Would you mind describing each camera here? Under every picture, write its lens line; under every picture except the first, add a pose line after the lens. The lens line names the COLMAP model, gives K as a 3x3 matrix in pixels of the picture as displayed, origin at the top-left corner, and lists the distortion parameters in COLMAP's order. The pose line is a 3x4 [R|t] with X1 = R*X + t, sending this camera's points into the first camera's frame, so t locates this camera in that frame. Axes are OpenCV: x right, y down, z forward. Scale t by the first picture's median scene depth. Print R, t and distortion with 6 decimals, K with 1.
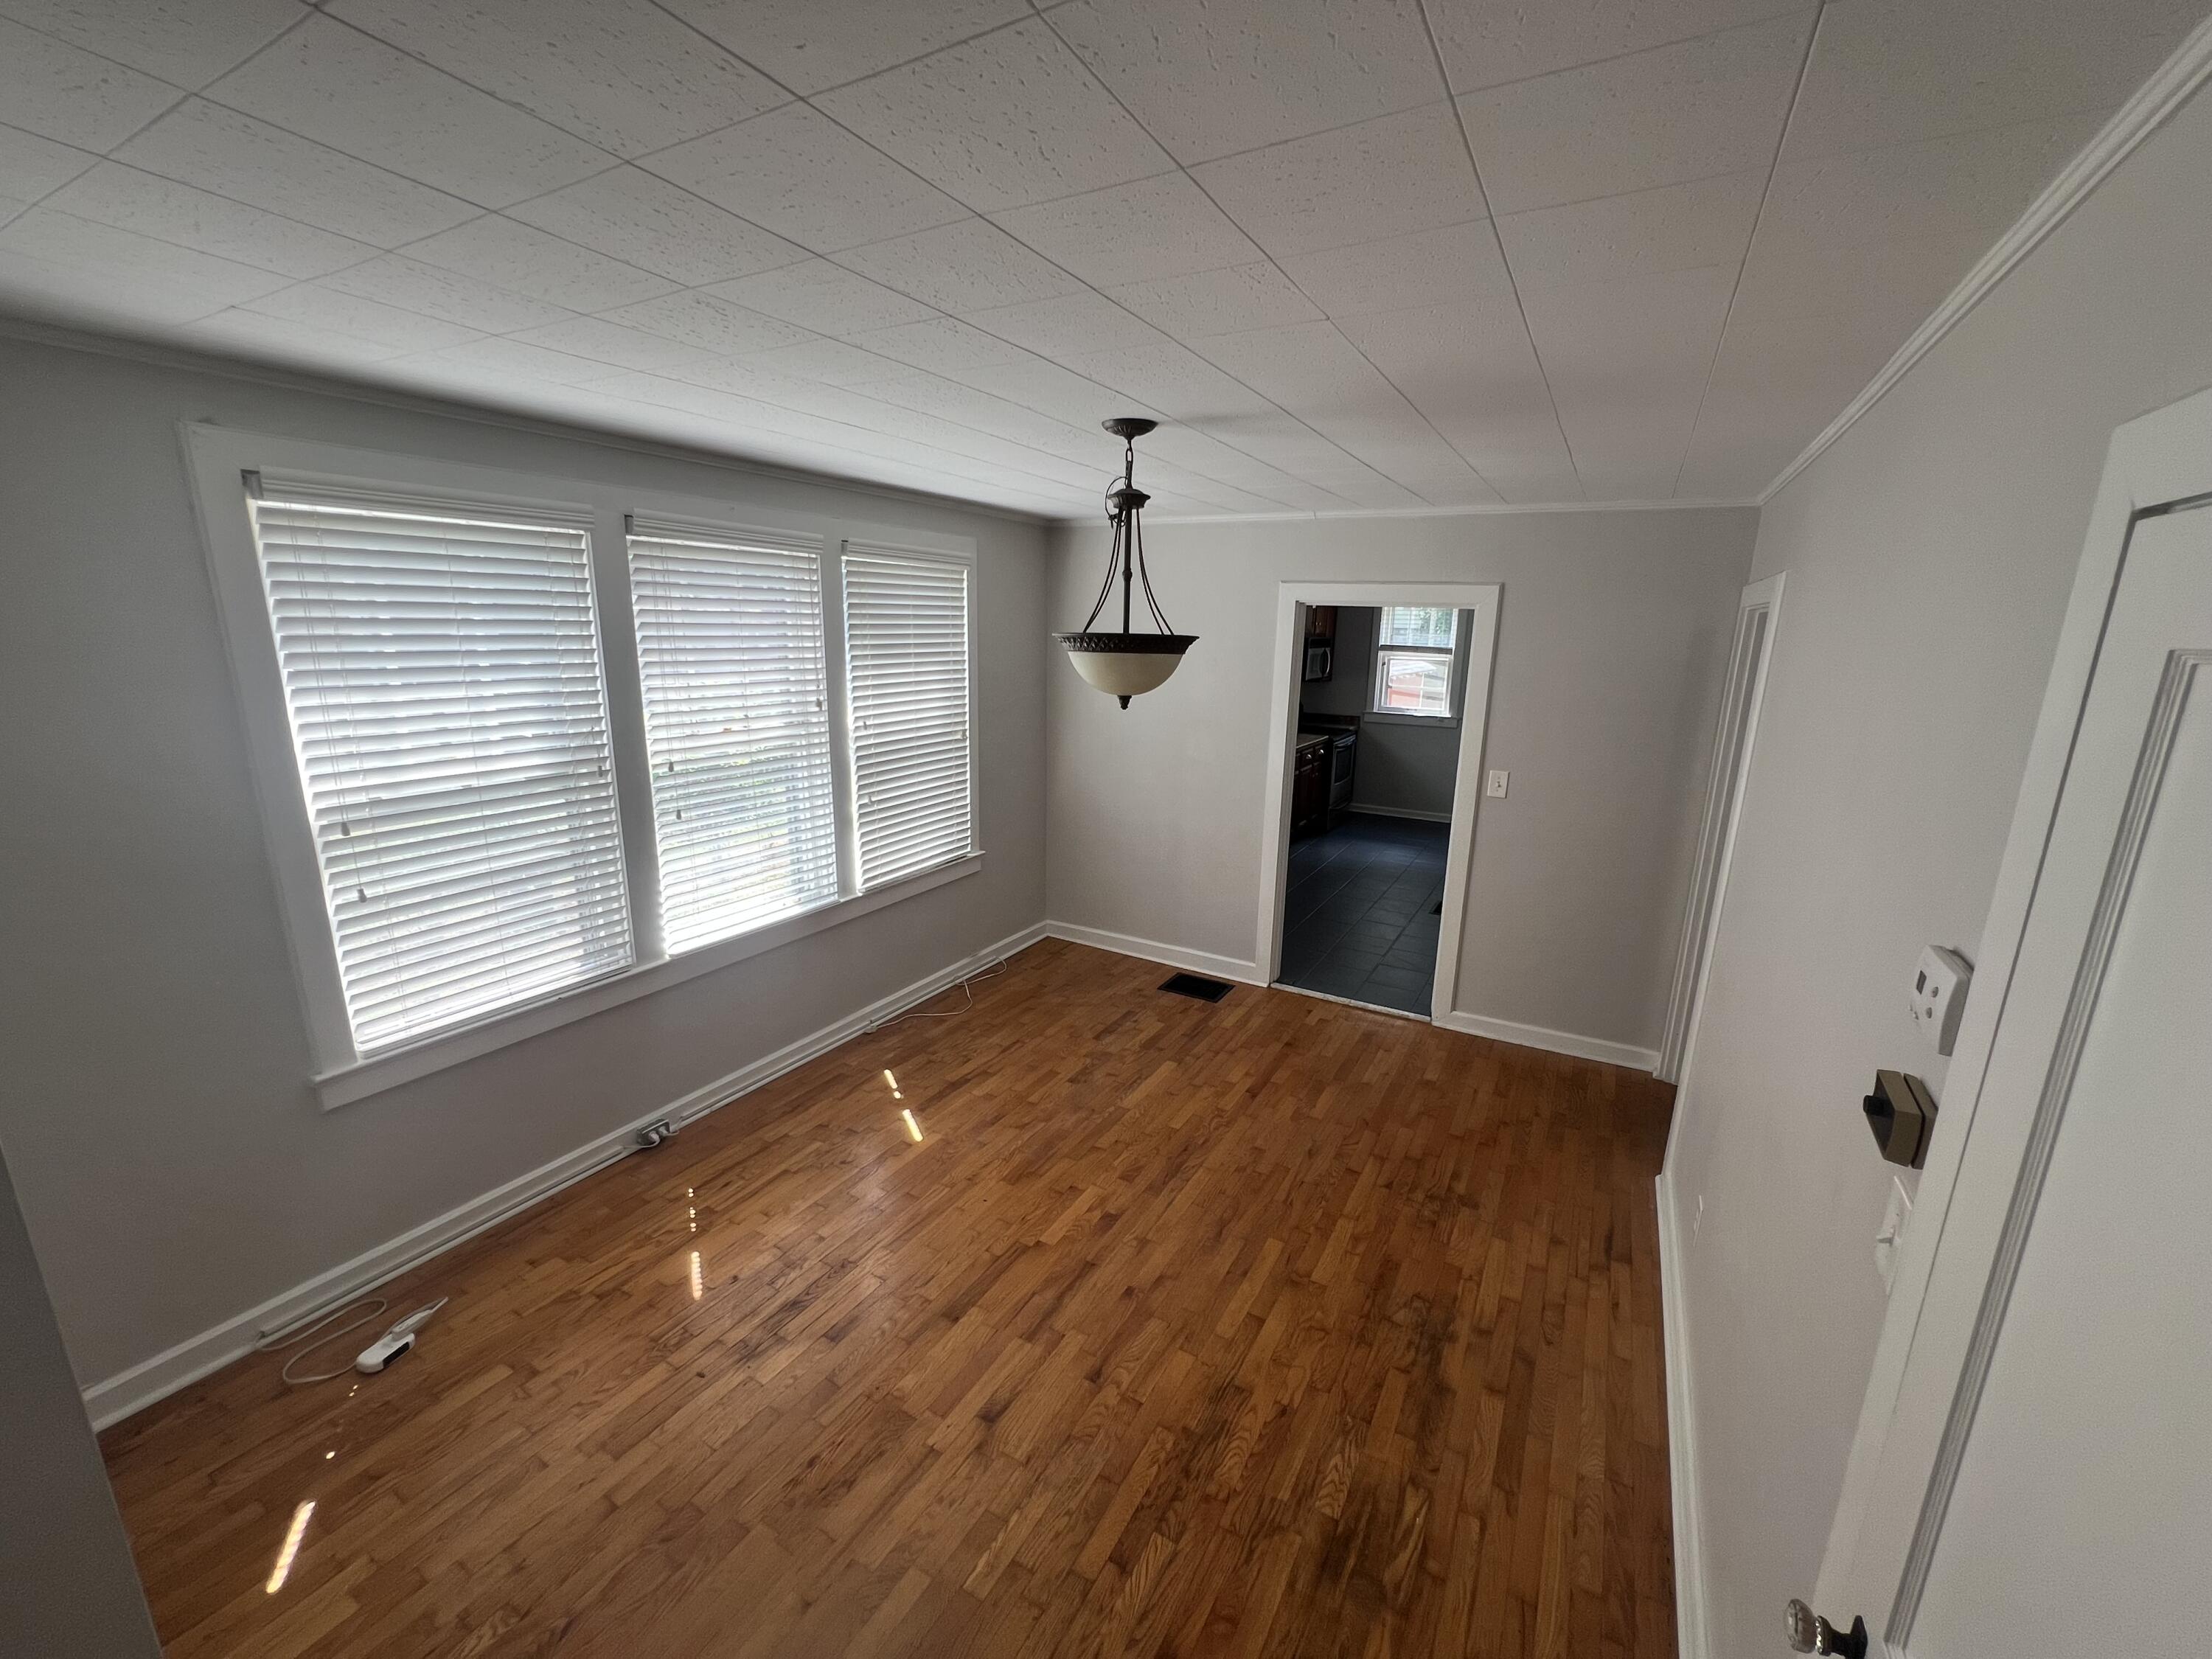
lens RADIAL K [[884.1, 0, 1102.6], [0, 884.1, 840.7], [0, 0, 1]] dist [0.001890, 0.000116]
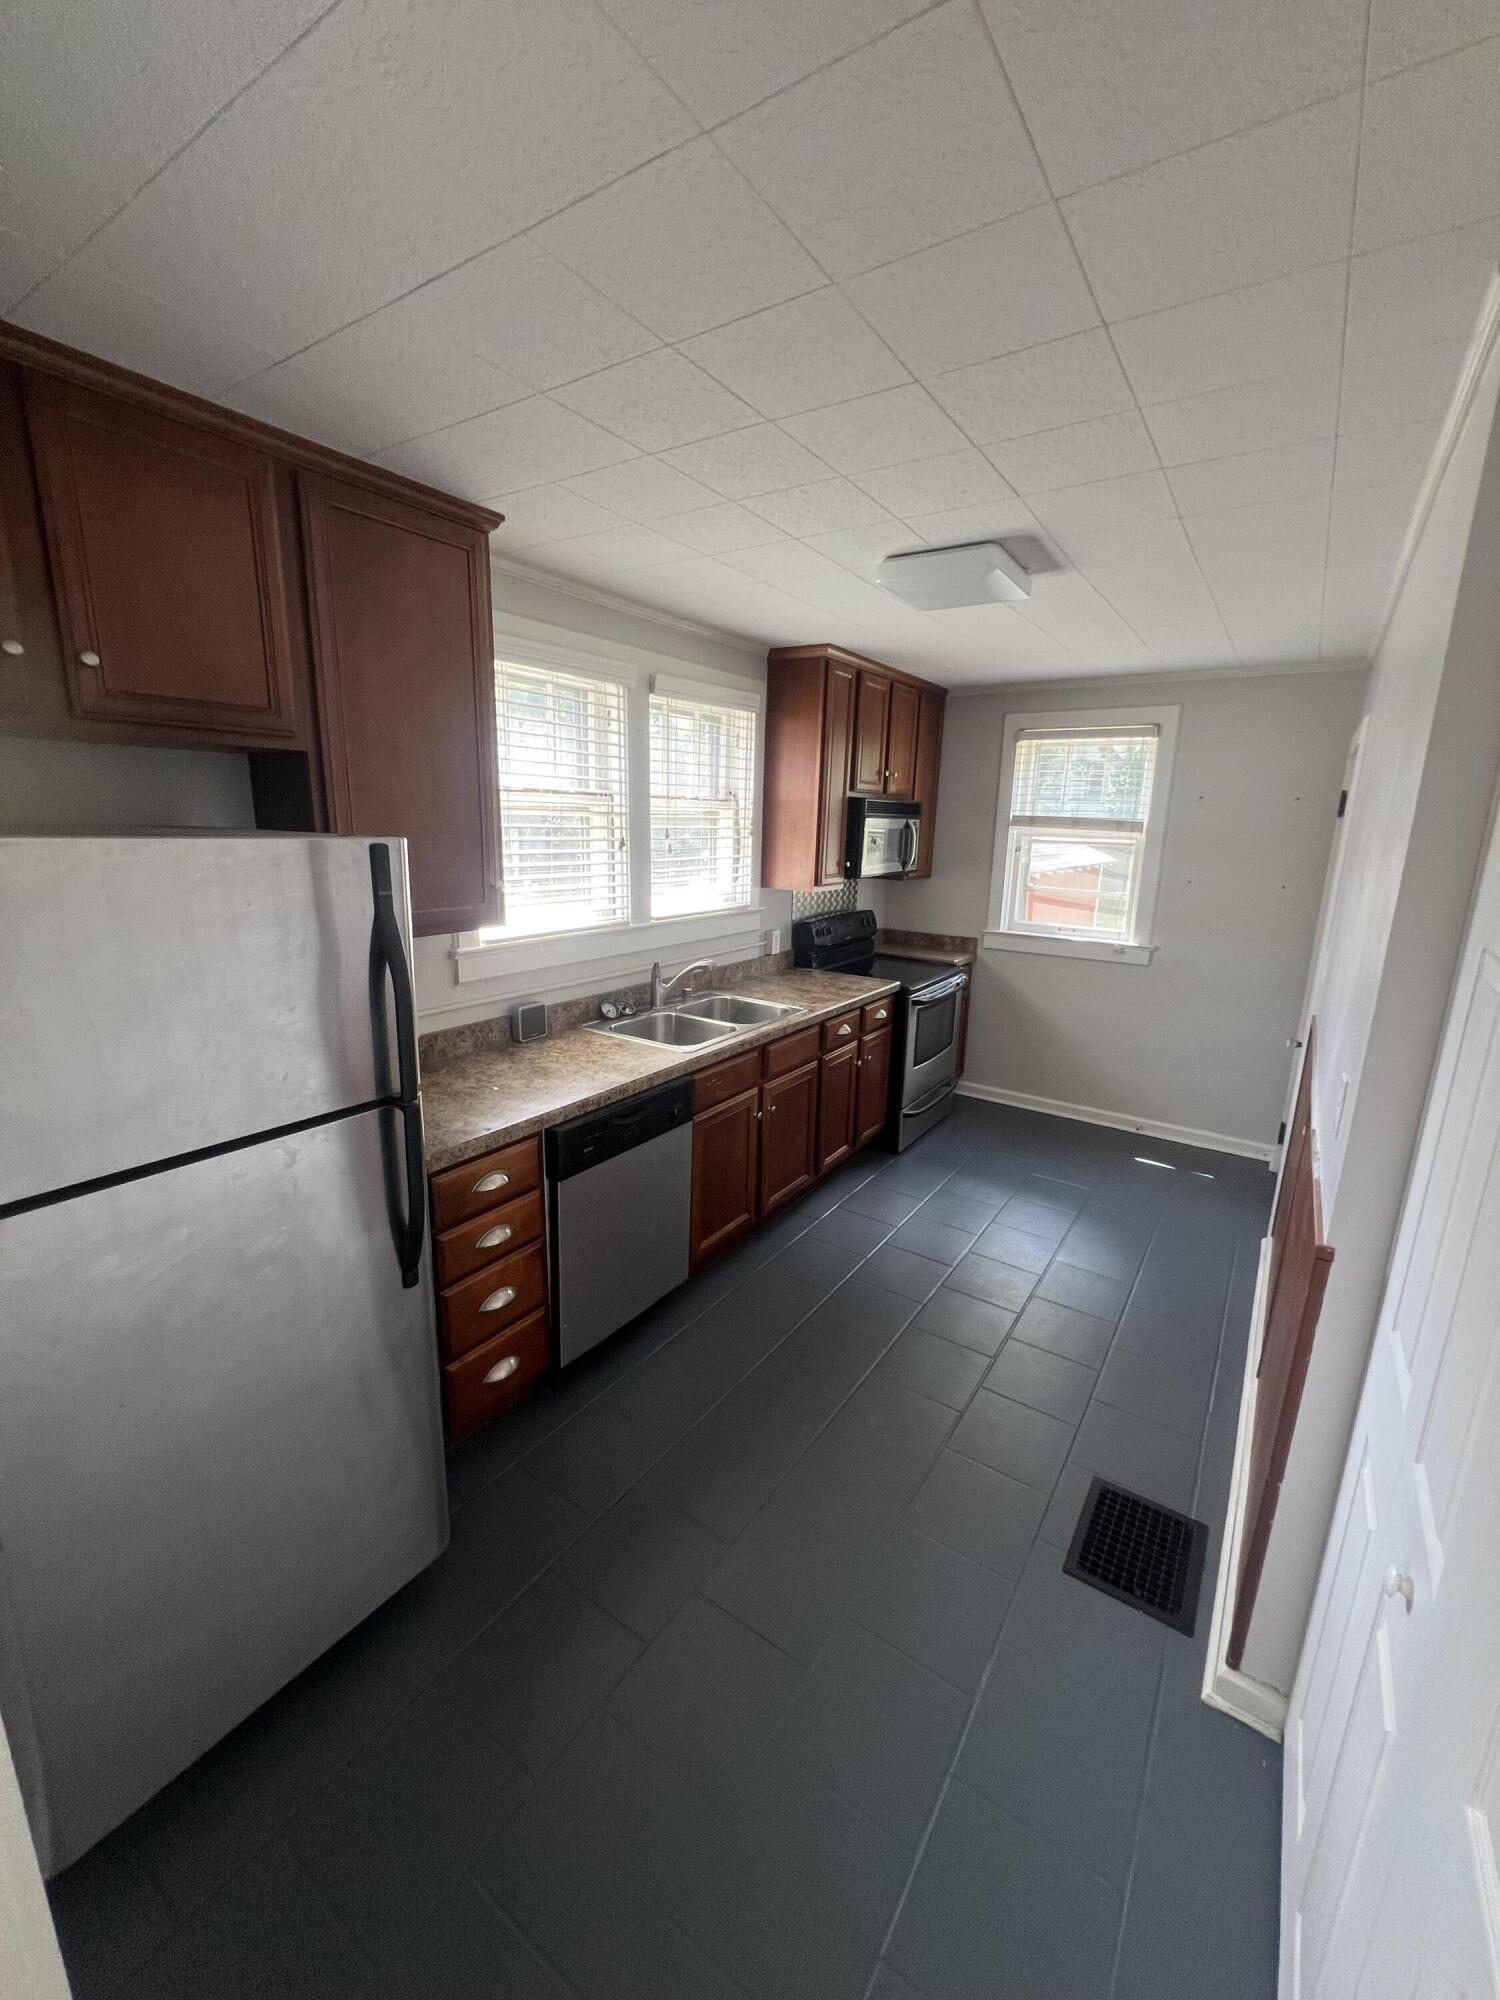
lens RADIAL K [[799.4, 0, 761.2], [0, 799.4, 1008.3], [0, 0, 1]] dist [0.001890, 0.000116]
pose [[0.995847, 0.027249, -0.086871, 0.201958], [-0.026694, 0.999615, 0.007541, -0.097888], [0.087043, -0.005191, 0.996191, 0.477150]]
